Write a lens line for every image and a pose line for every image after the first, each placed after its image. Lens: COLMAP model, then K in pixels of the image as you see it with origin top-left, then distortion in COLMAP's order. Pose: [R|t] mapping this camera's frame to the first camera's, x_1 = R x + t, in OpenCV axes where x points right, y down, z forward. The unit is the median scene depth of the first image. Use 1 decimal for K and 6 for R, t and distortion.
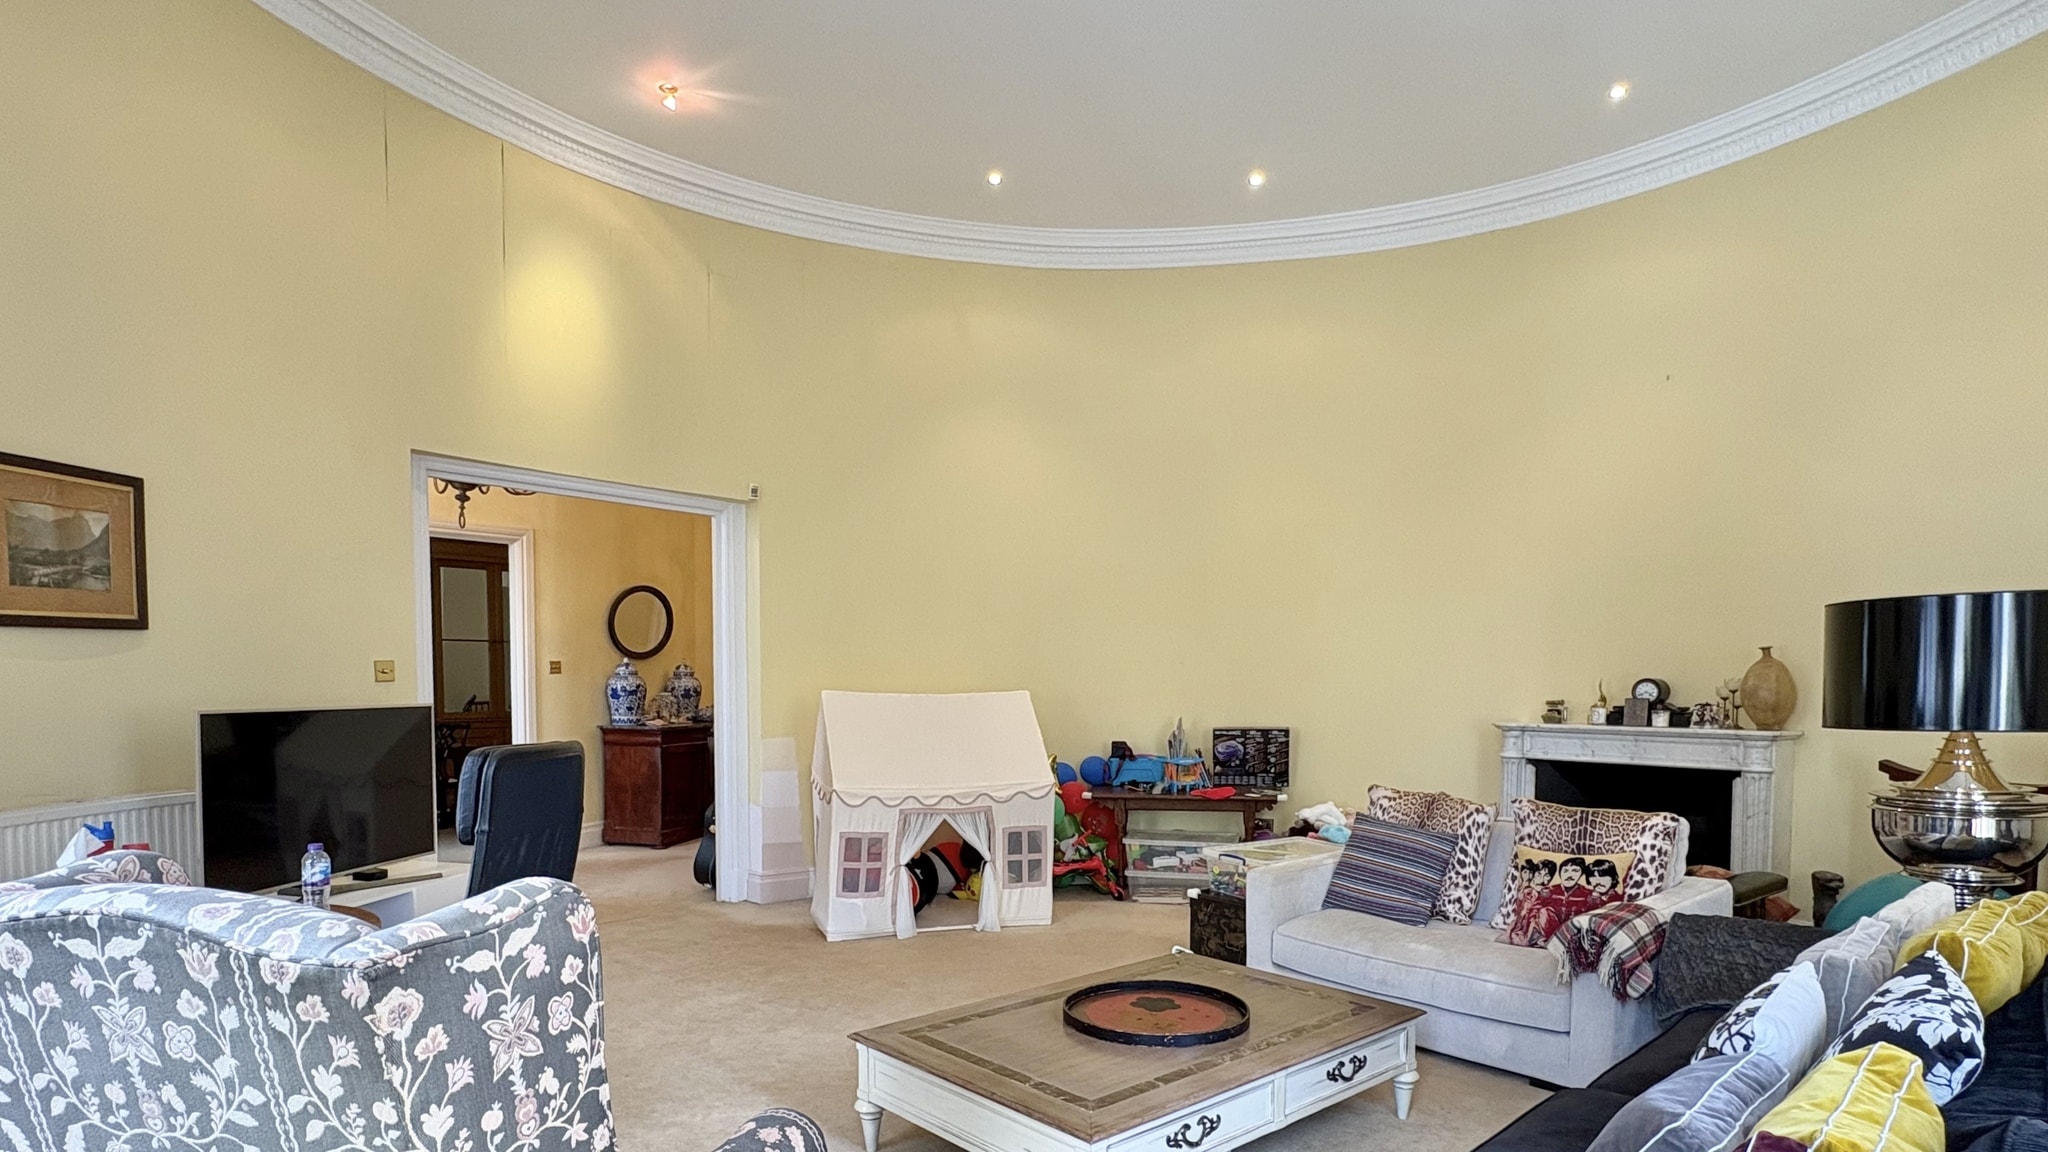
lens RADIAL K [[1081.8, 0, 1025.2], [0, 1081.8, 730.6], [0, 0, 1]] dist [-0.002604, 0.000037]
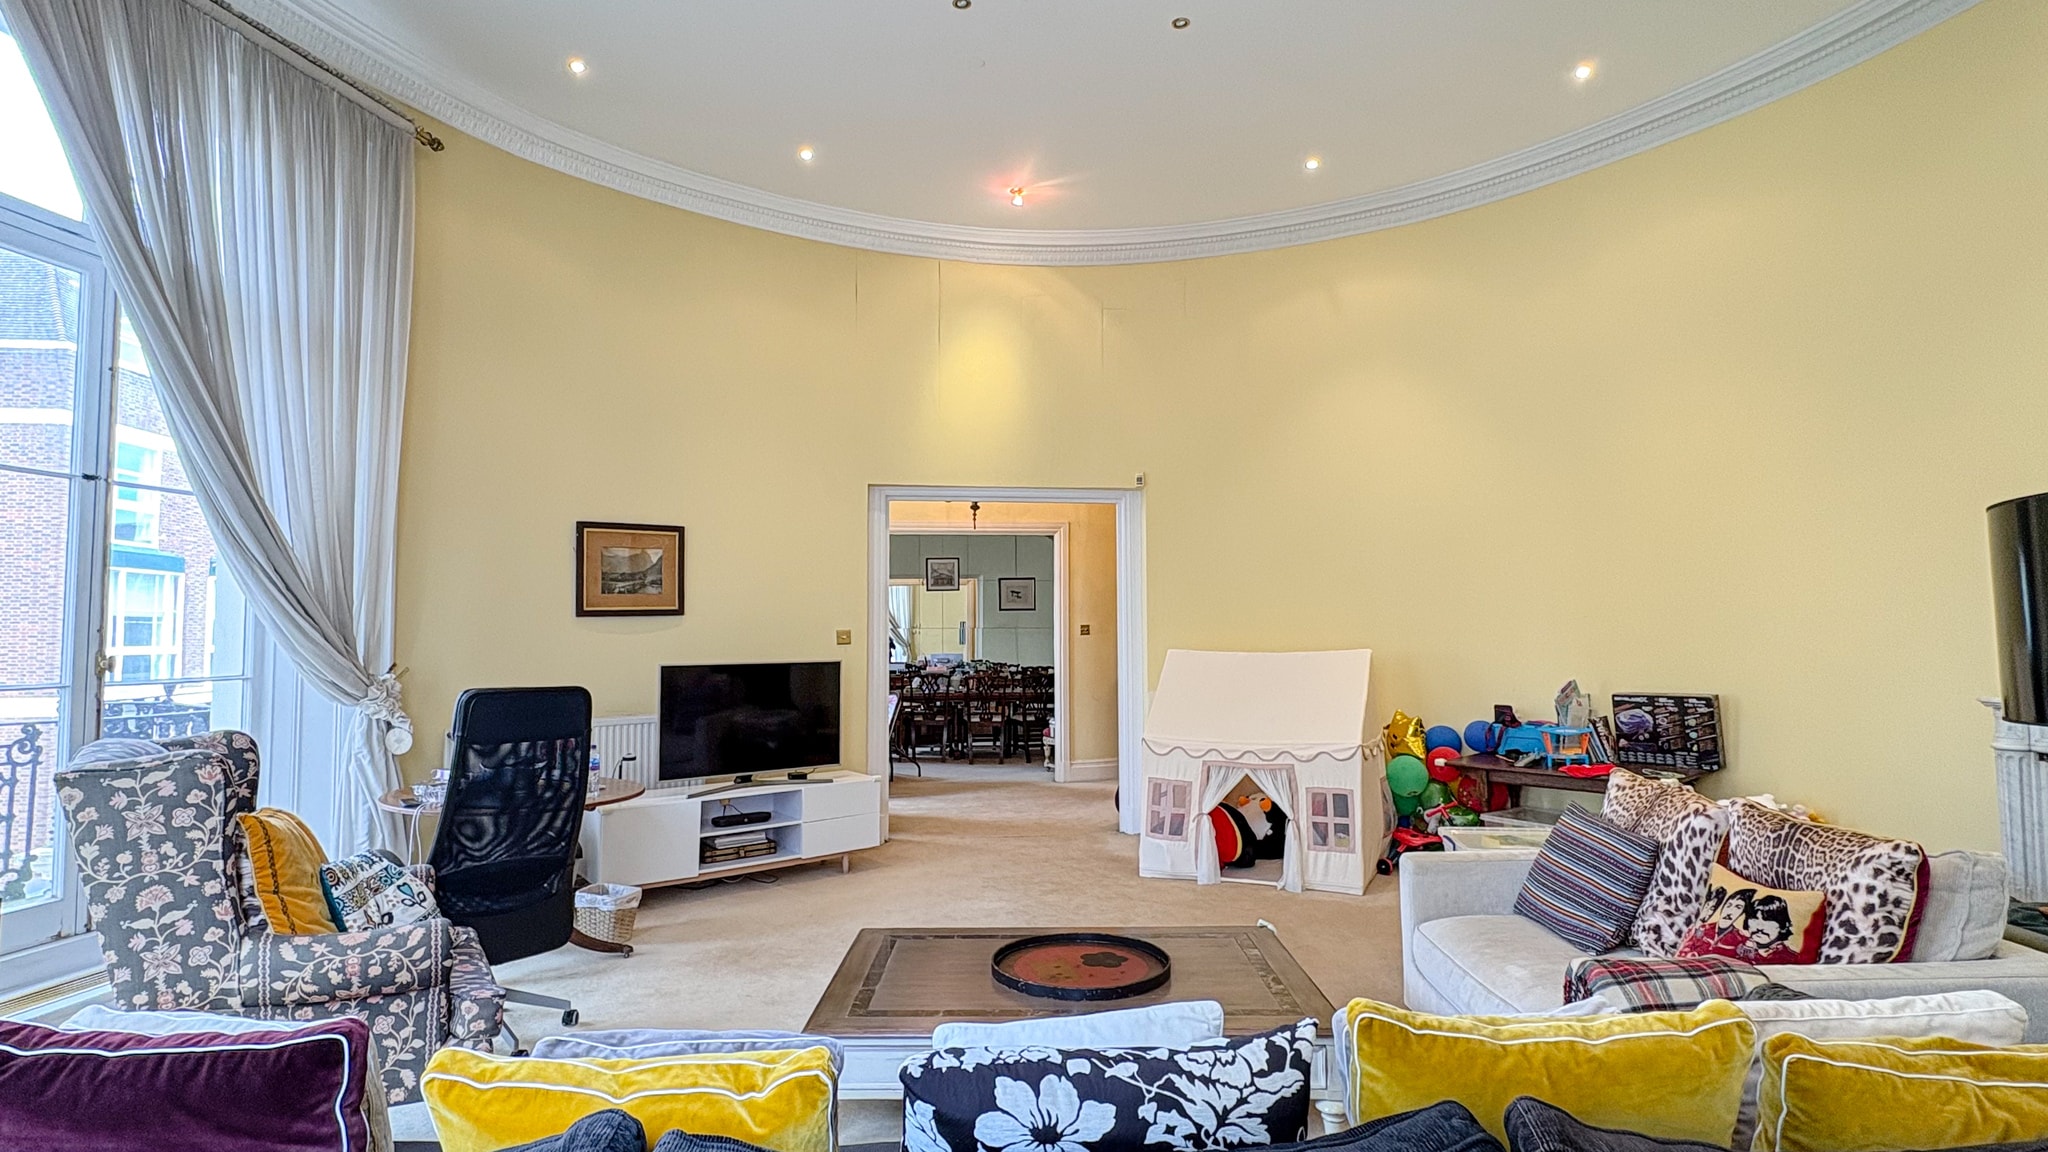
lens RADIAL K [[1006.3, 0, 1024.0], [0, 1006.3, 576.0], [0, 0, 1]] dist [-0.001403, 0.000237]
pose [[0.746308, -0.049006, -0.663794, 0.546136], [-0.021151, 0.995036, -0.097241, -0.011144], [0.665264, 0.086612, 0.741567, 0.161772]]
